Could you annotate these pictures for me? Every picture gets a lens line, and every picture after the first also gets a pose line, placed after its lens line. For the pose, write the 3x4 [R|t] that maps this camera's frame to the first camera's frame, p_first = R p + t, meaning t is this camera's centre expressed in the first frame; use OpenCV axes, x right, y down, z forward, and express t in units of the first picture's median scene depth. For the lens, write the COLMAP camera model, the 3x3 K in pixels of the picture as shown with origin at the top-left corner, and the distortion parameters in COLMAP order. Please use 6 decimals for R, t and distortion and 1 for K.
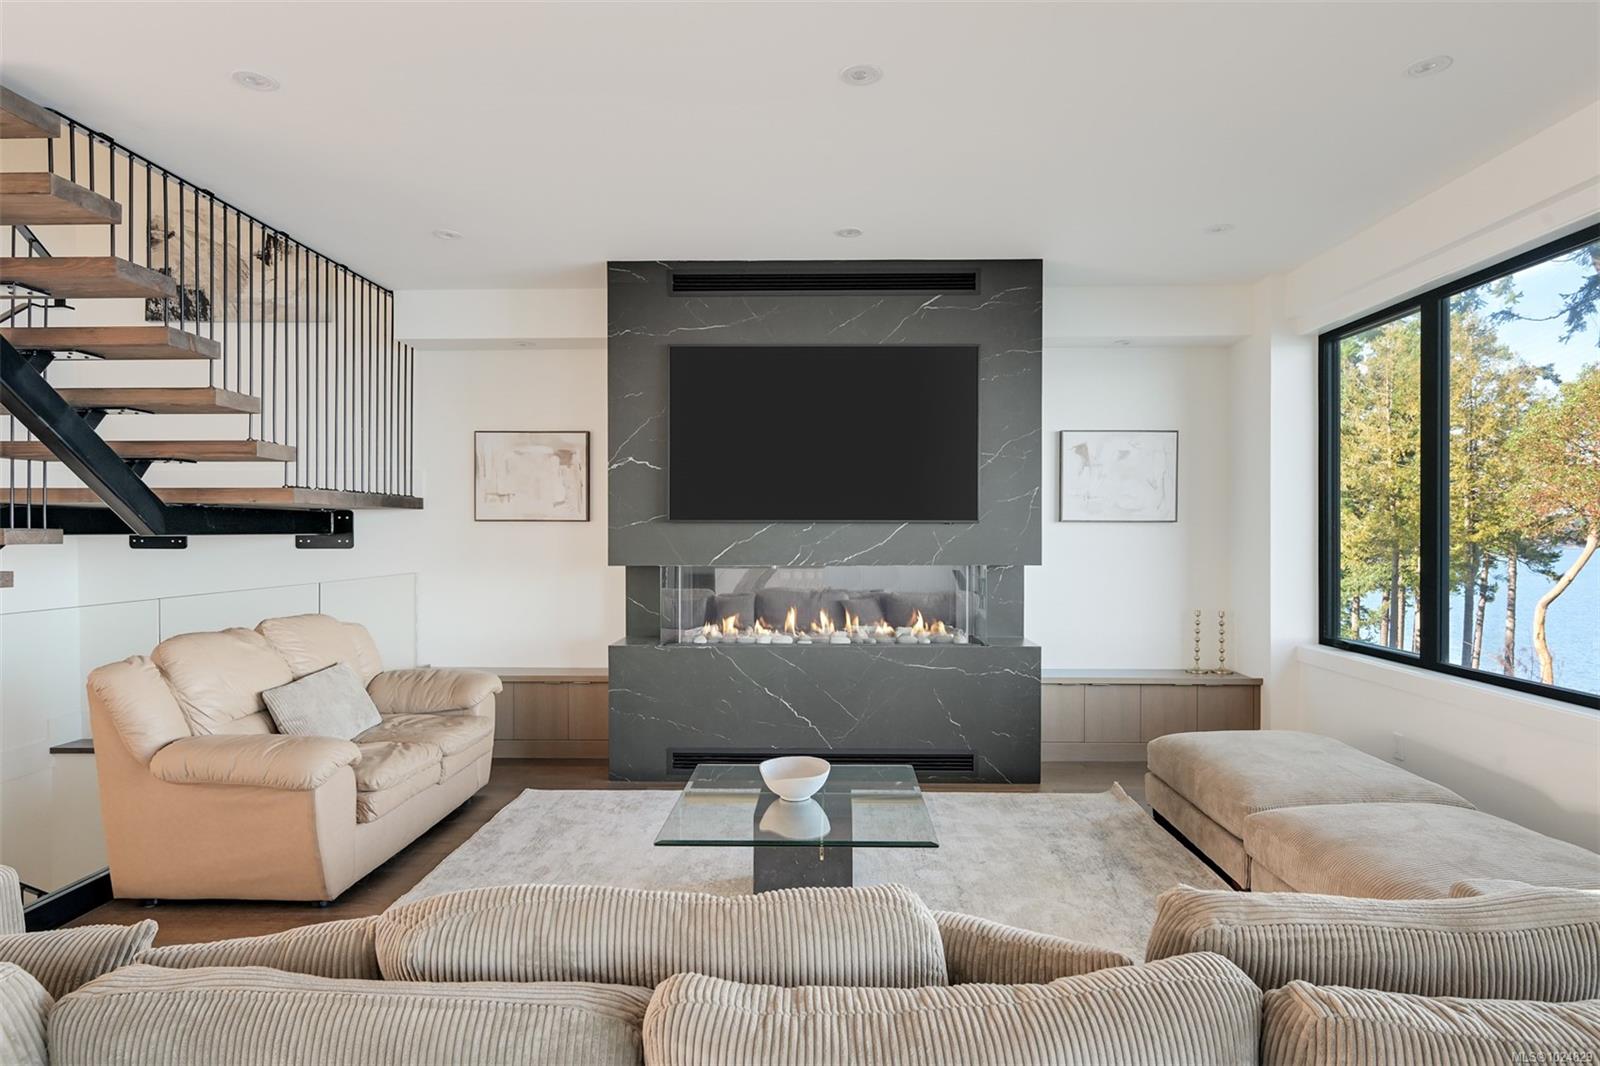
lens RADIAL K [[838.2, 0, 812.9], [0, 838.2, 535.0], [0, 0, 1]] dist [0.001265, 0.000987]
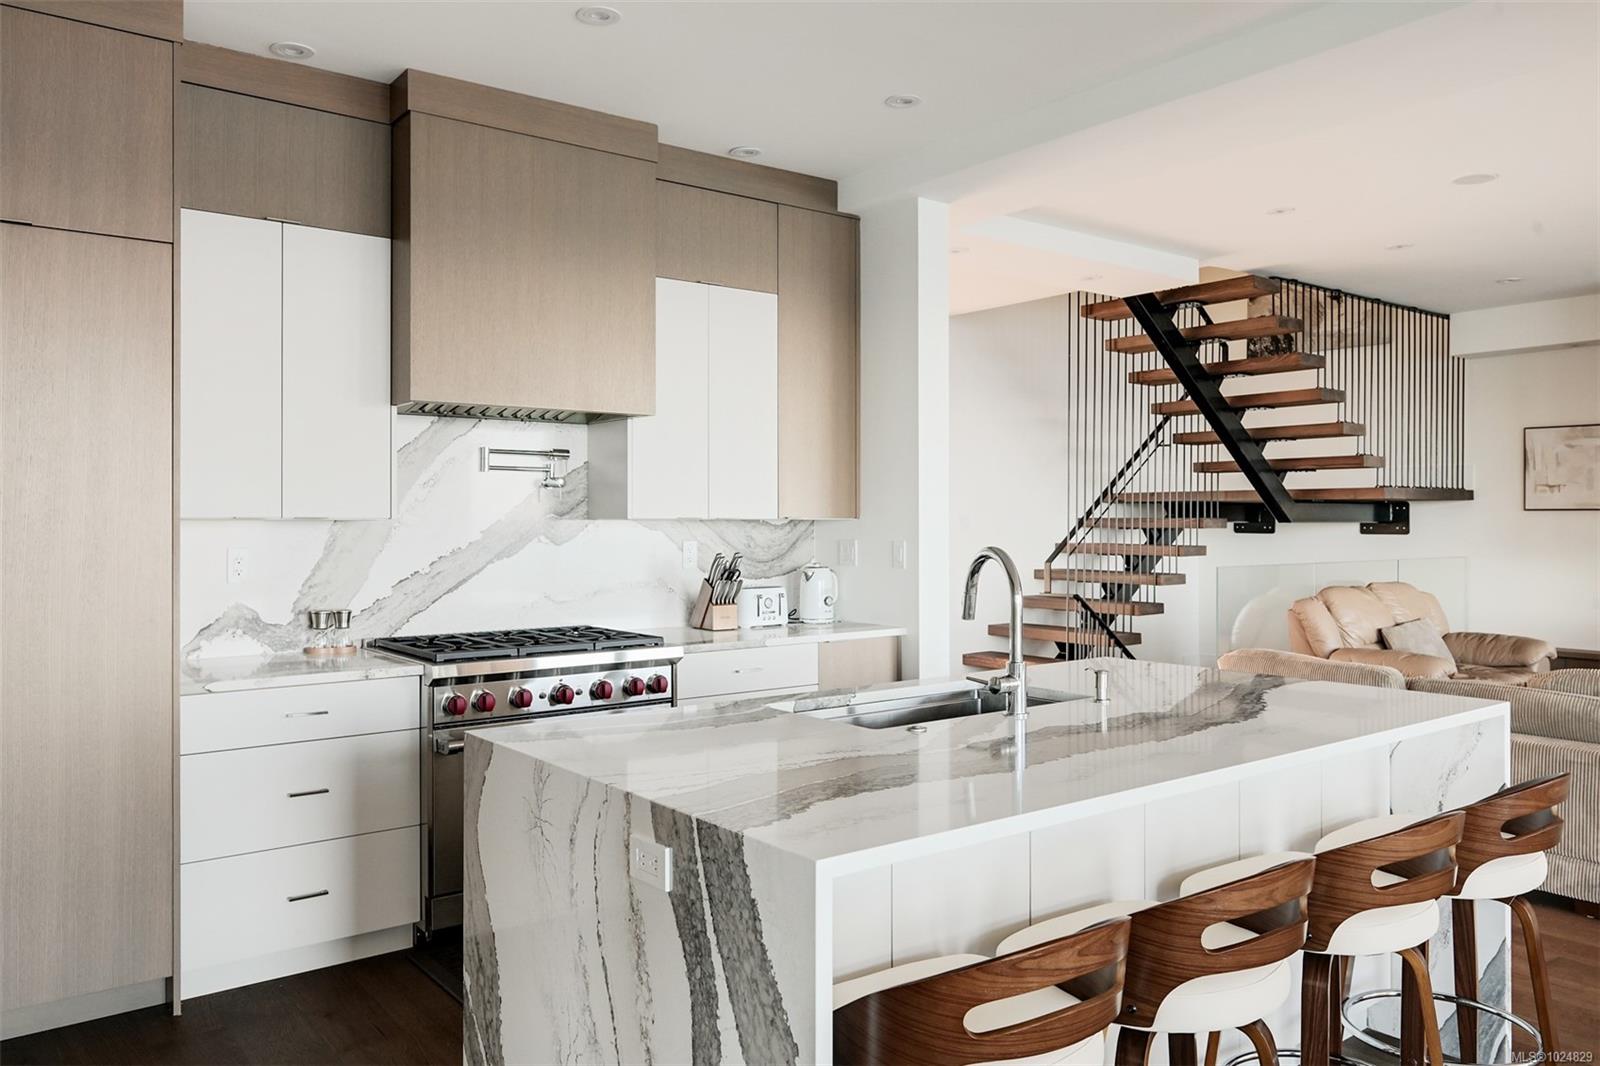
lens RADIAL K [[1174.0, 0, 810.0], [0, 1174.0, 517.7], [0, 0, 1]] dist [-0.002355, 0.004538]
pose [[0.627652, -0.000288, -0.778494, 0.215992], [-0.004482, 0.999982, -0.003983, 0.003173], [0.778481, 0.005989, 0.627640, -0.727836]]
